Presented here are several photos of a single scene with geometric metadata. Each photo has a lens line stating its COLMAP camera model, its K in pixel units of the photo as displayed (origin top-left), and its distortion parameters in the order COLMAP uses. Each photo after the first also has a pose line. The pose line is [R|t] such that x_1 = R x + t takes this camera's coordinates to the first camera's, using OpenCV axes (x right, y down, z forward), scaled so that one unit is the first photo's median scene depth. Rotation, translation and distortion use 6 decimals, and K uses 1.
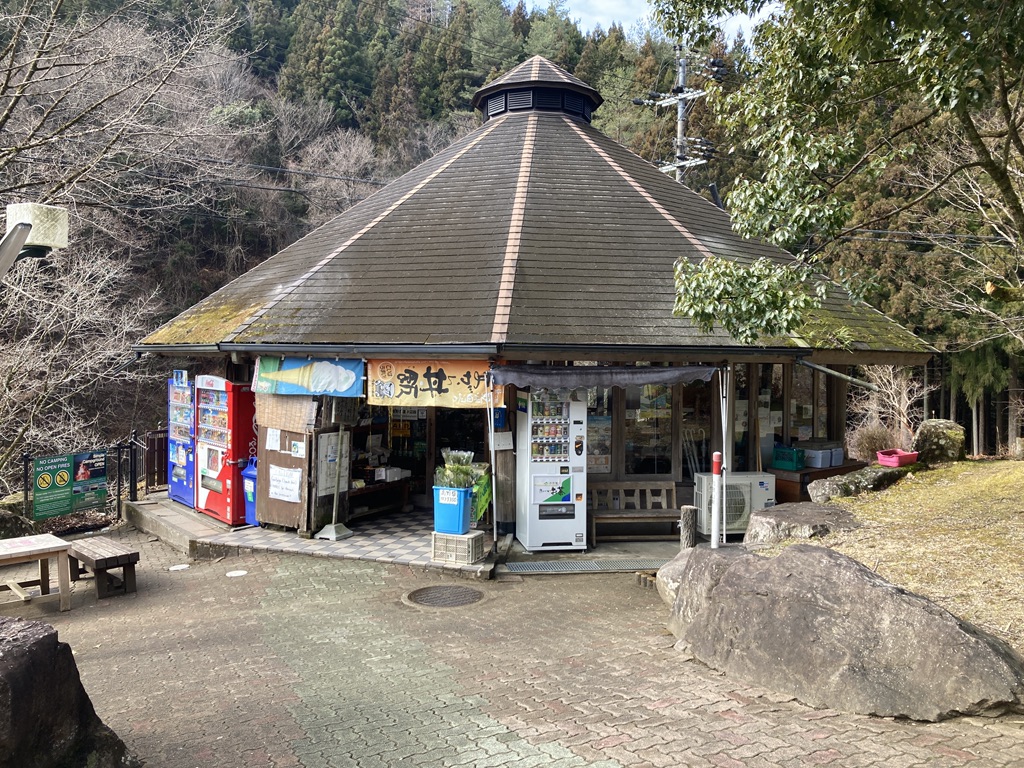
lens RADIAL K [[828.2, 0, 507.8], [0, 828.2, 350.0], [0, 0, 1]] dist [0.080408, -0.101388]
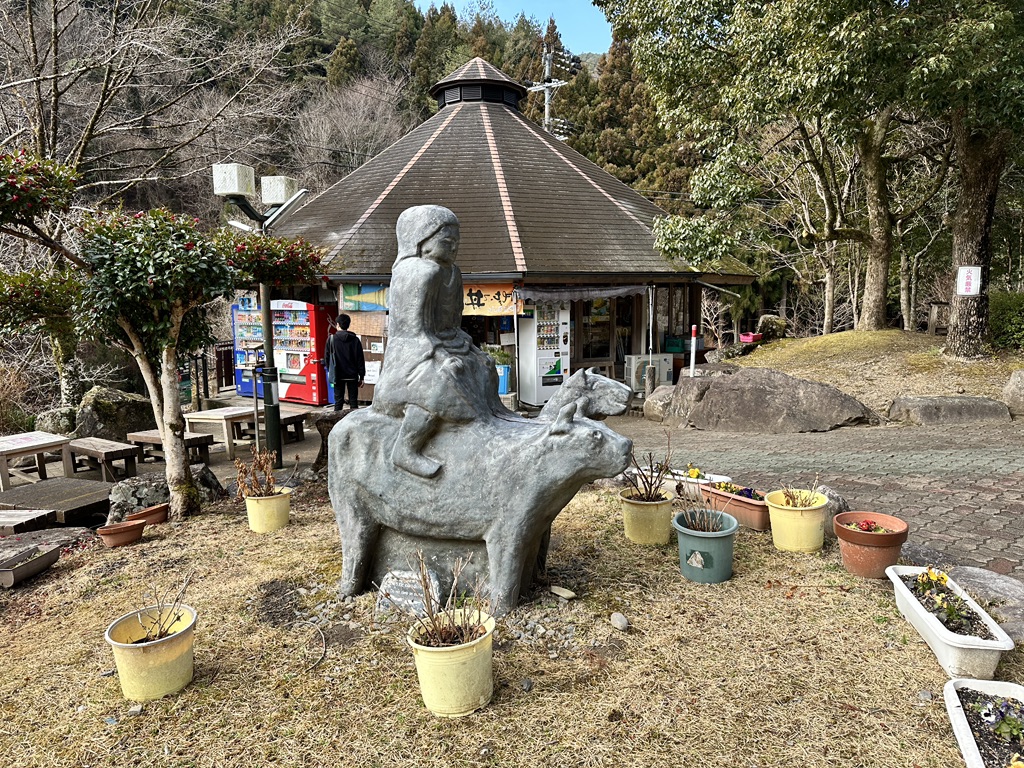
lens RADIAL K [[695.4, 0, 510.8], [0, 695.4, 380.8], [0, 0, 1]] dist [0.053481, -0.003131]
pose [[0.974835, -0.046962, 0.217924, -0.290060], [0.019203, 0.991616, 0.127788, 0.024259], [-0.222098, -0.120387, 0.967564, -0.242140]]
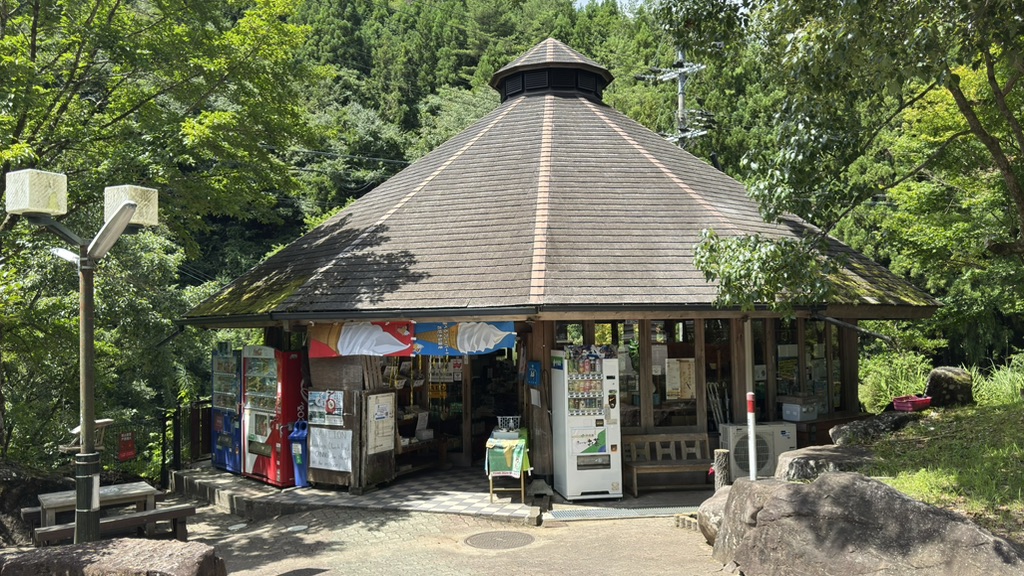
lens RADIAL K [[823.4, 0, 513.9], [0, 823.4, 289.7], [0, 0, 1]] dist [0.151916, -0.282379]
pose [[0.999616, -0.026632, 0.007616, -0.043318], [0.026920, 0.998815, -0.040546, 0.013432], [-0.006527, 0.040736, 0.999149, -0.067615]]
